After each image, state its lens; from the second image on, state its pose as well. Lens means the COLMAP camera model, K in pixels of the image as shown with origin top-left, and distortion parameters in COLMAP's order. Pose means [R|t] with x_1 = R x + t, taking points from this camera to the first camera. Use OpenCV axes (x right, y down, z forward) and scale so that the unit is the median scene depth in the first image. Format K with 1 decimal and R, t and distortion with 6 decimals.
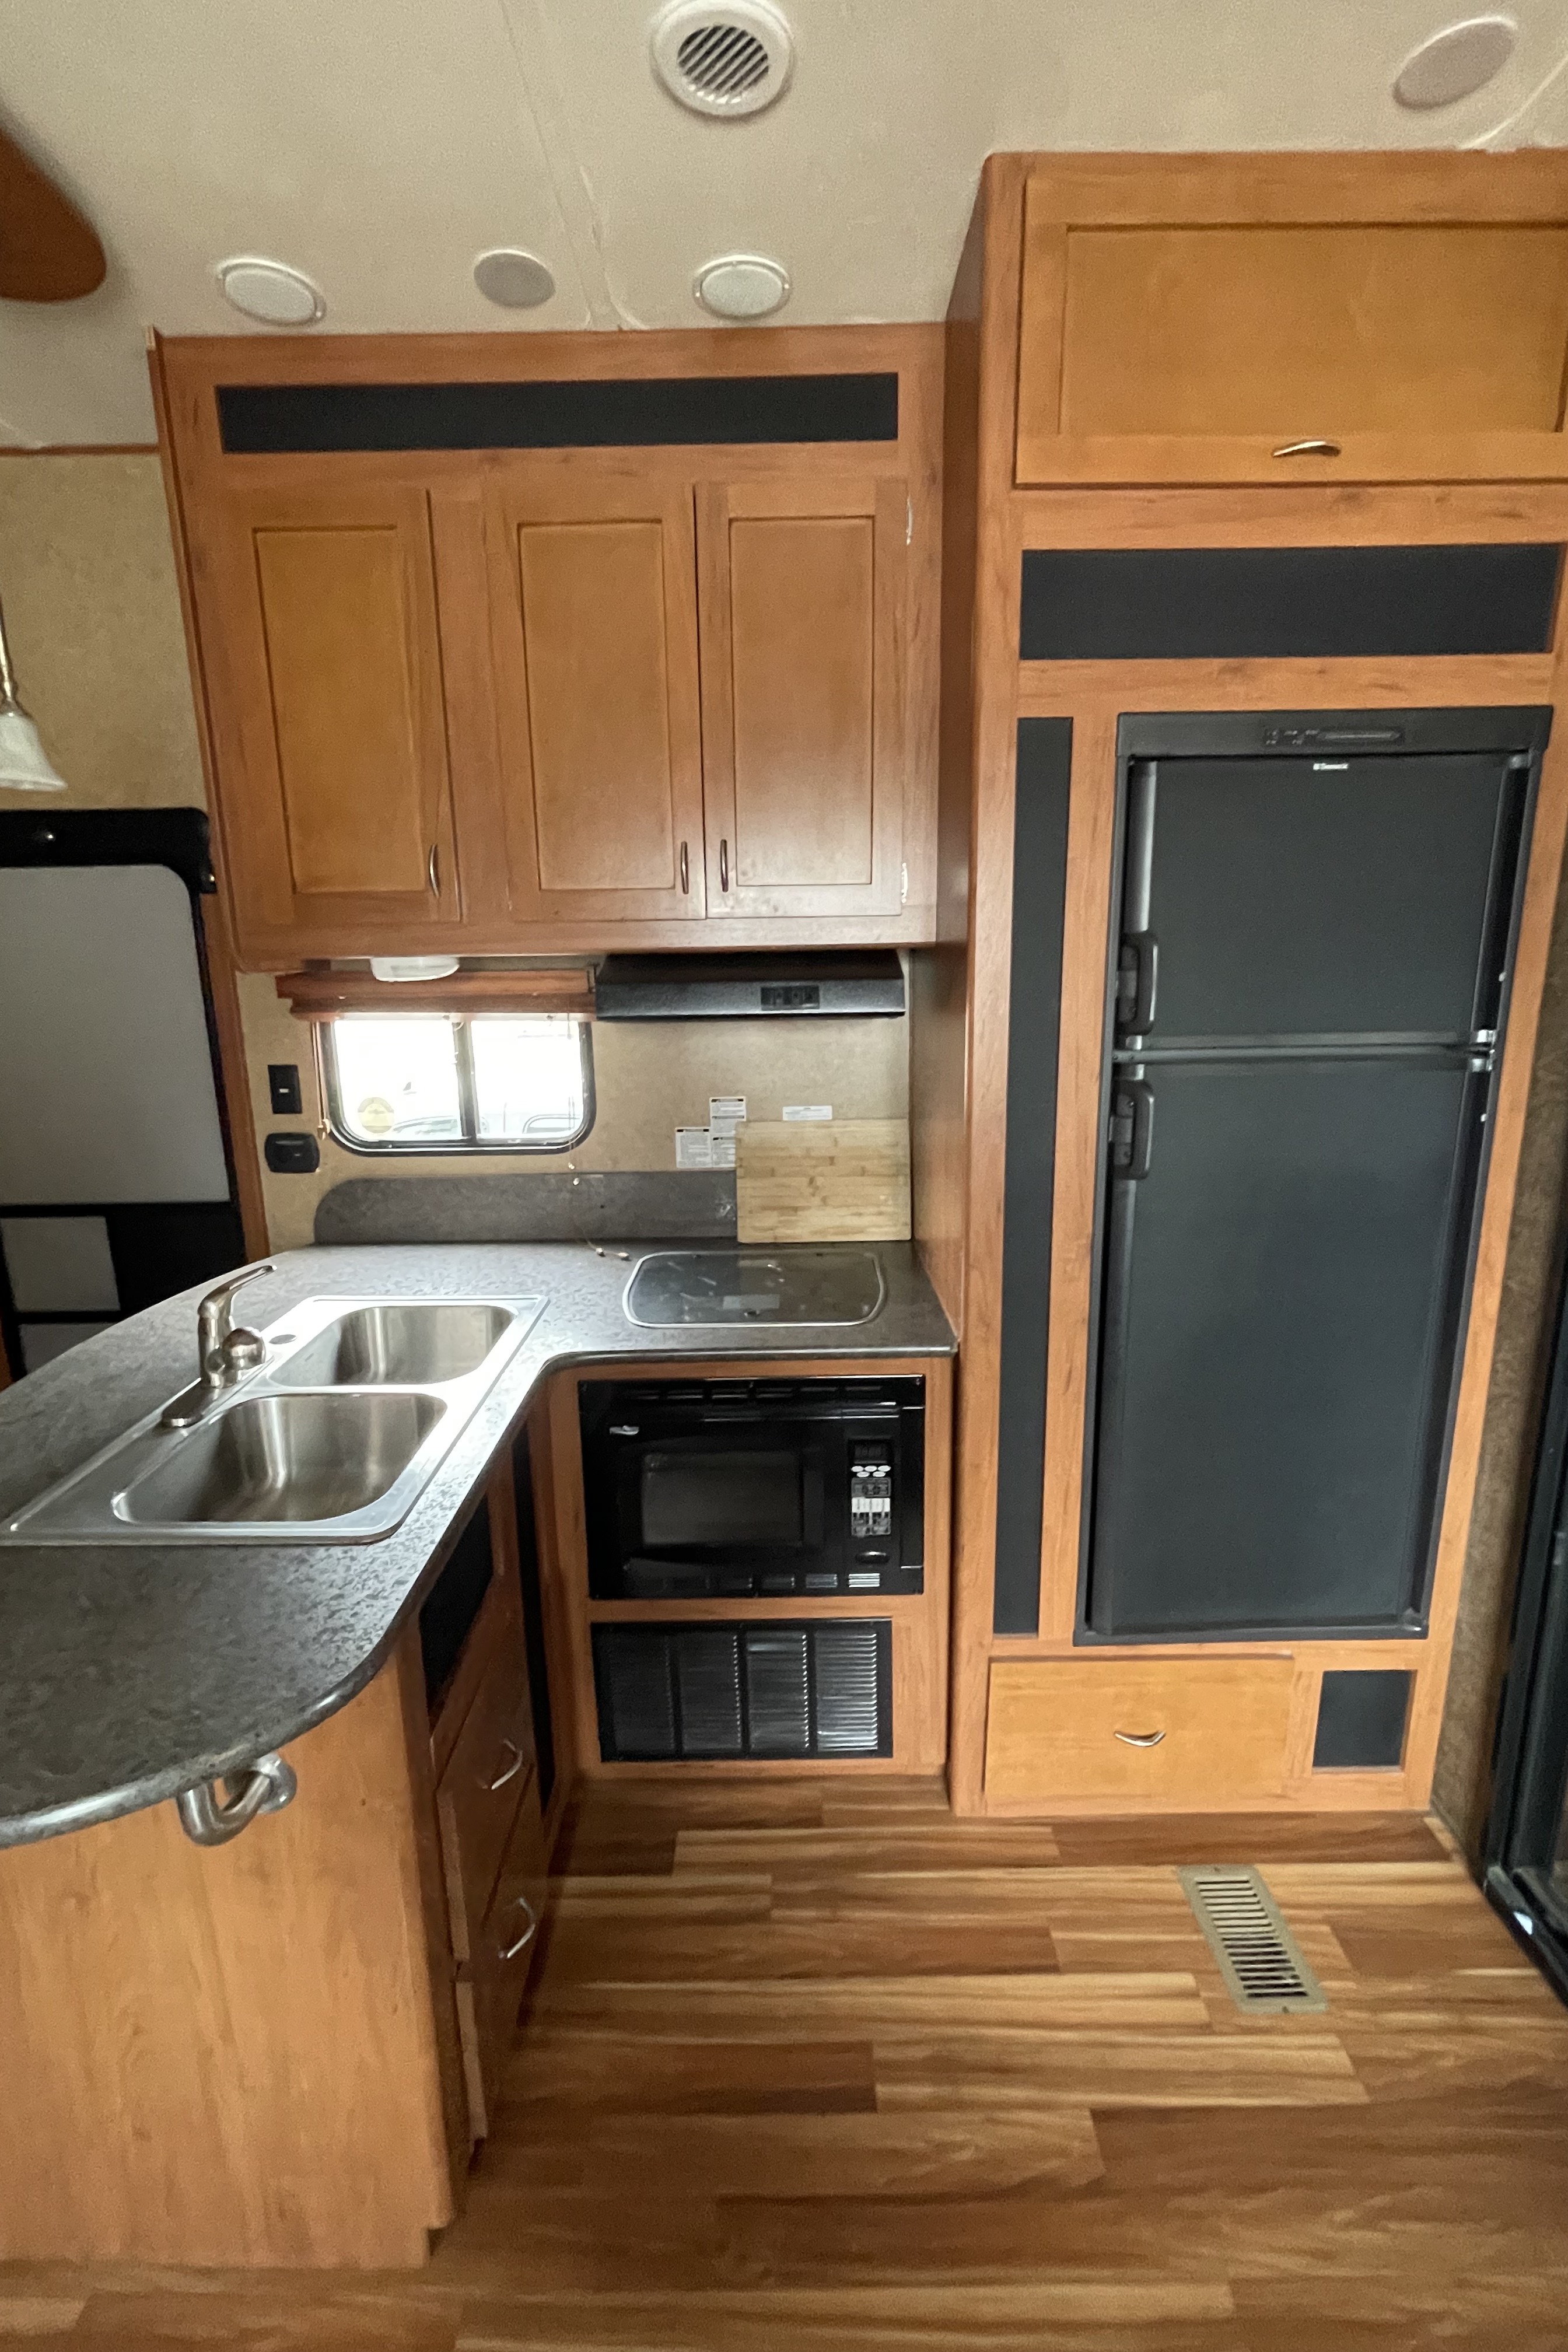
lens RADIAL K [[989.2, 0, 791.4], [0, 989.2, 1162.9], [0, 0, 1]] dist [-0.001500, -0.000801]
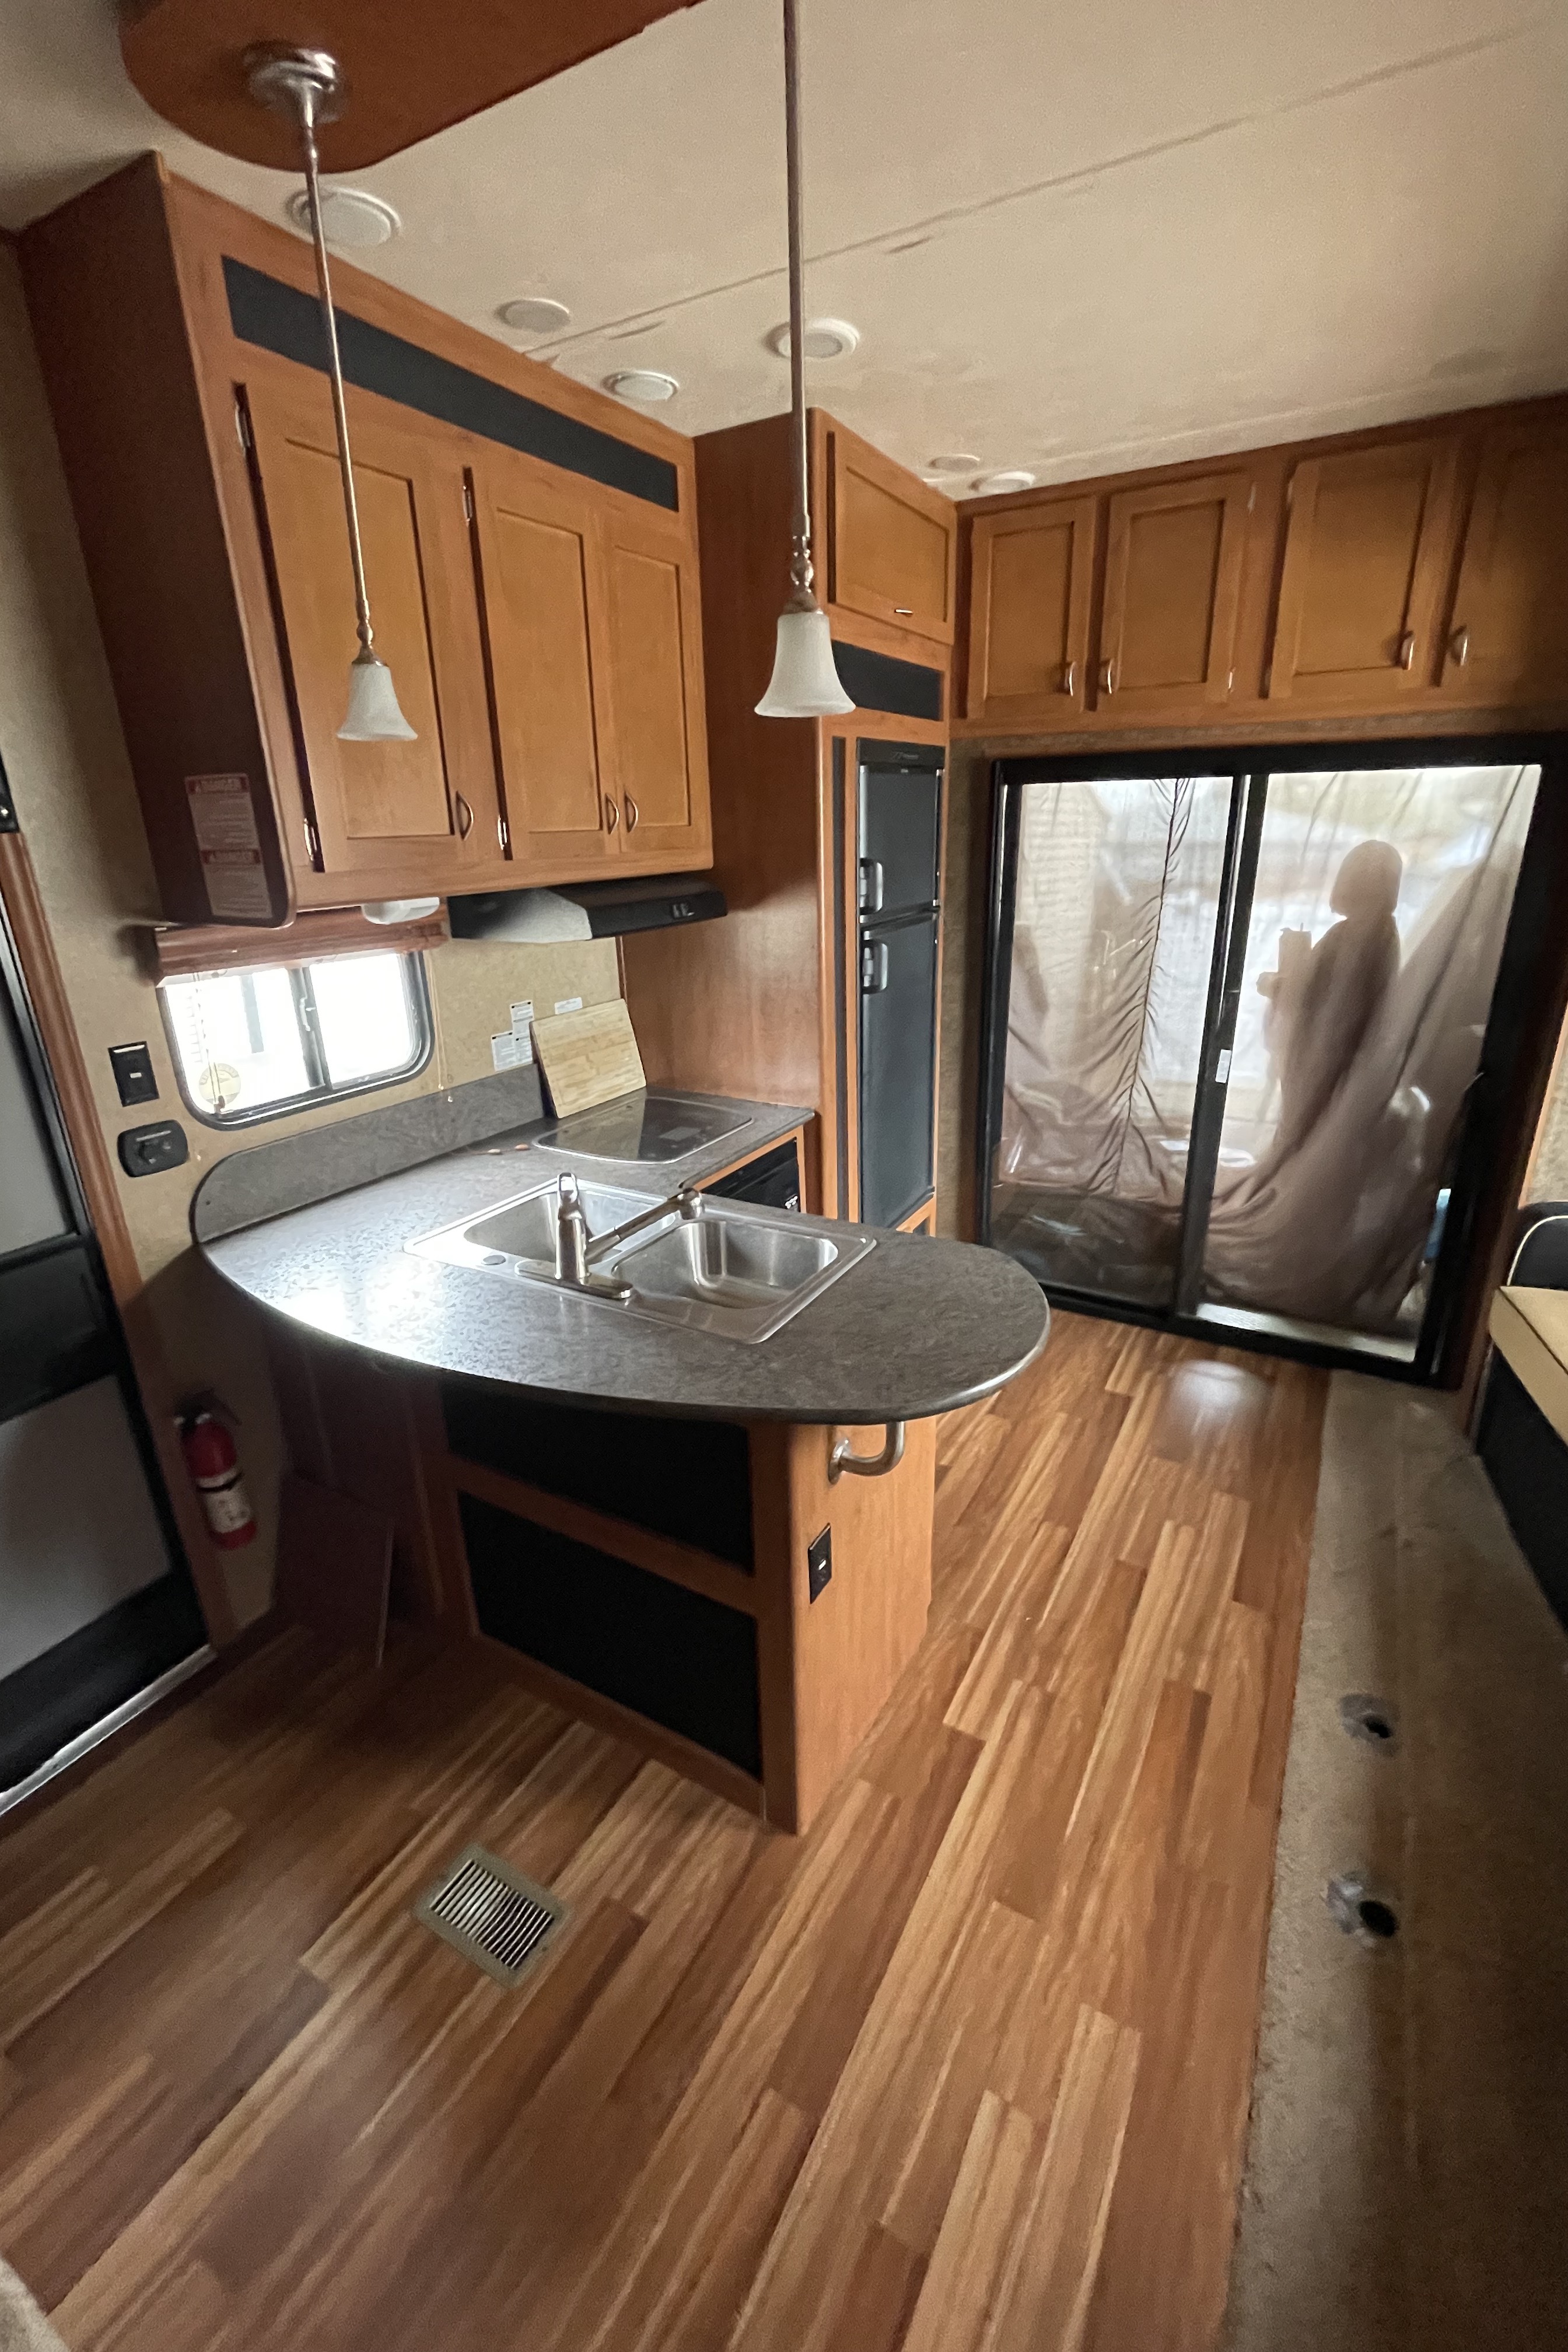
lens RADIAL K [[989.2, 0, 791.4], [0, 989.2, 1162.9], [0, 0, 1]] dist [-0.001500, -0.000801]
pose [[0.497844, -0.282961, 0.819808, -0.929307], [0.195999, 0.957530, 0.211473, -0.069343], [-0.844829, 0.055400, 0.532160, 0.105872]]
